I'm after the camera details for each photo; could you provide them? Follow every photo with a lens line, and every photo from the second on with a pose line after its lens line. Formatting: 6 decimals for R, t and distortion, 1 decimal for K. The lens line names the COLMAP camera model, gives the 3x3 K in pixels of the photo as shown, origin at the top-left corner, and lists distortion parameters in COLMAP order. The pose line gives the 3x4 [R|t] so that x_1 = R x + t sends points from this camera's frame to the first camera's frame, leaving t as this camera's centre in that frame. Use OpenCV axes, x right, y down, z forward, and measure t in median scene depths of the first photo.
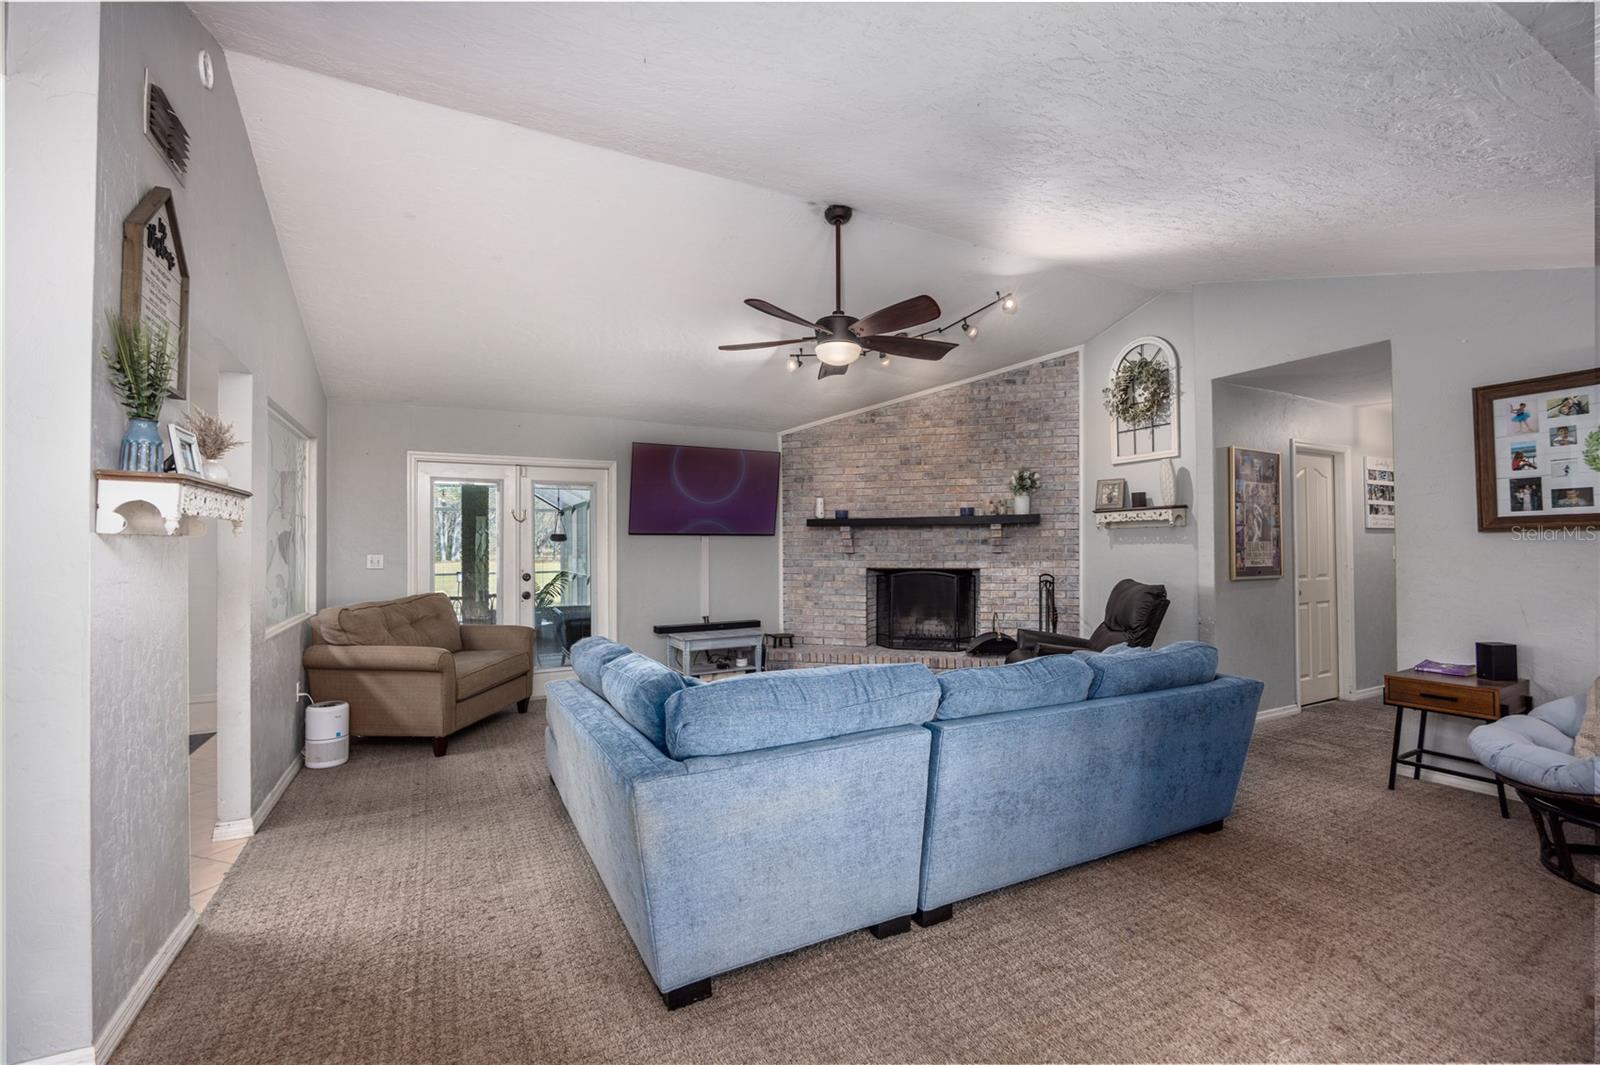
lens RADIAL K [[689.5, 0, 809.0], [0, 689.5, 537.9], [0, 0, 1]] dist [-0.020689, -0.000087]
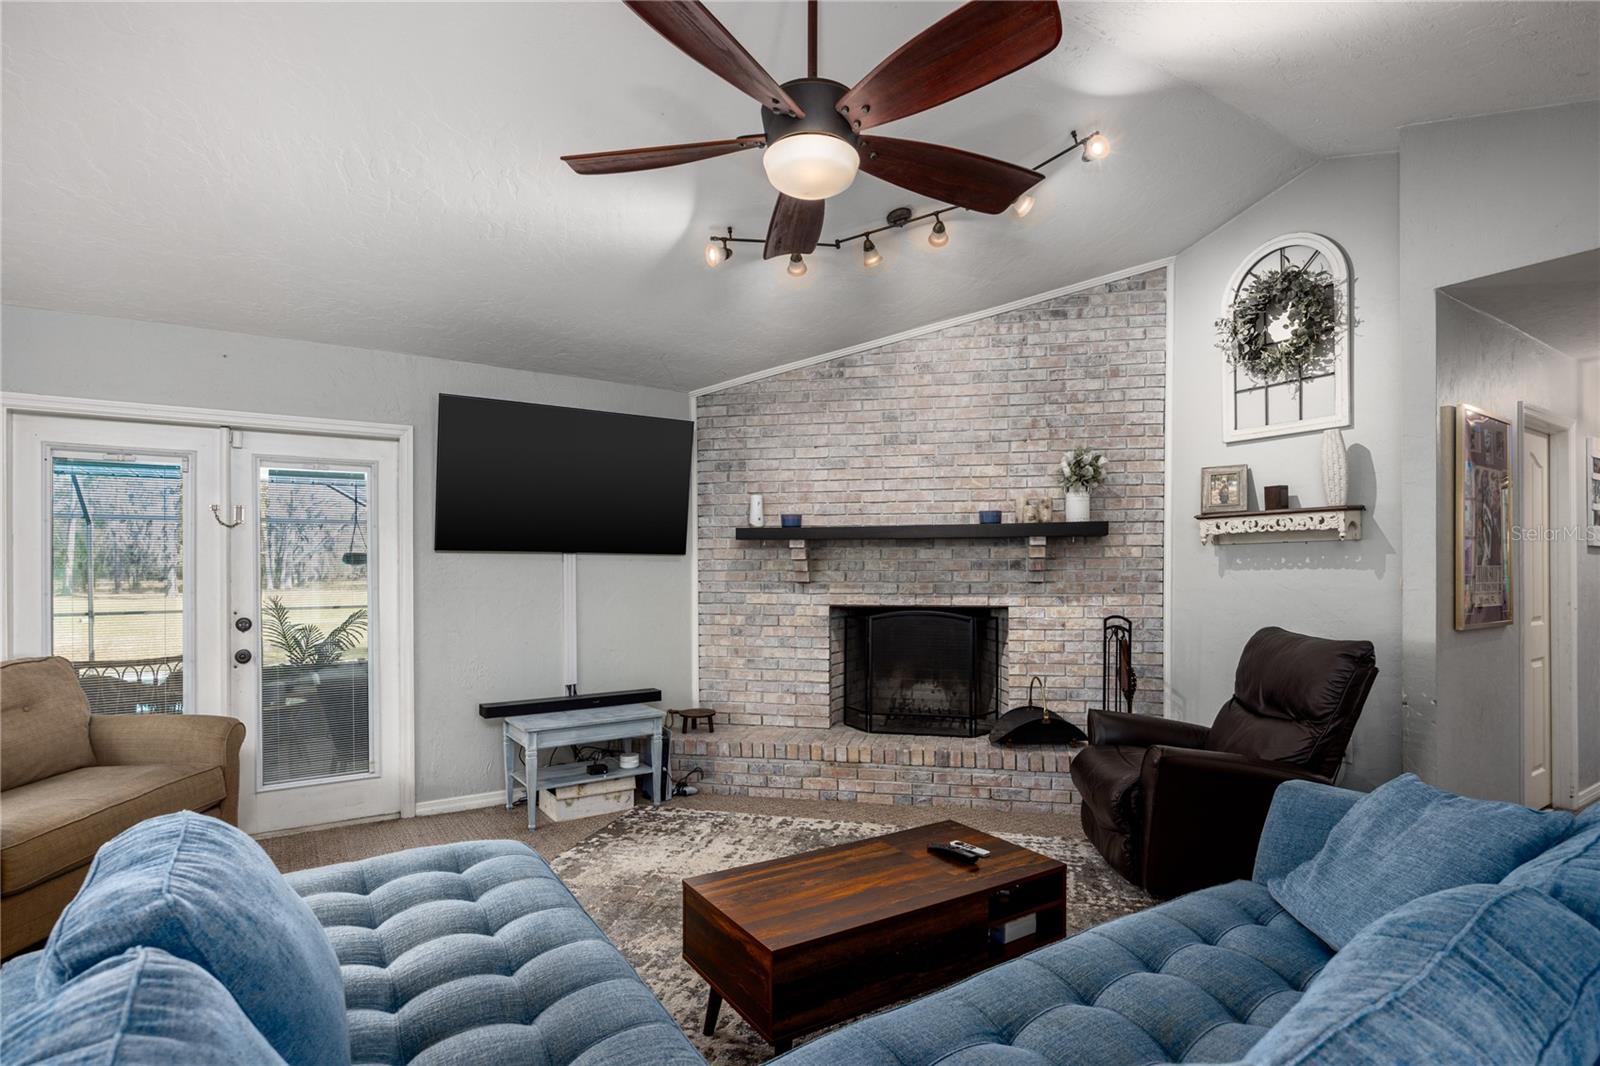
lens RADIAL K [[797.5, 0, 808.7], [0, 797.5, 575.3], [0, 0, 1]] dist [-0.012633, -0.000043]
pose [[0.995181, 0.001929, 0.098038, -0.008861], [-0.003611, 0.999849, 0.016986, 0.003373], [-0.097990, -0.017258, 0.995038, 0.283419]]
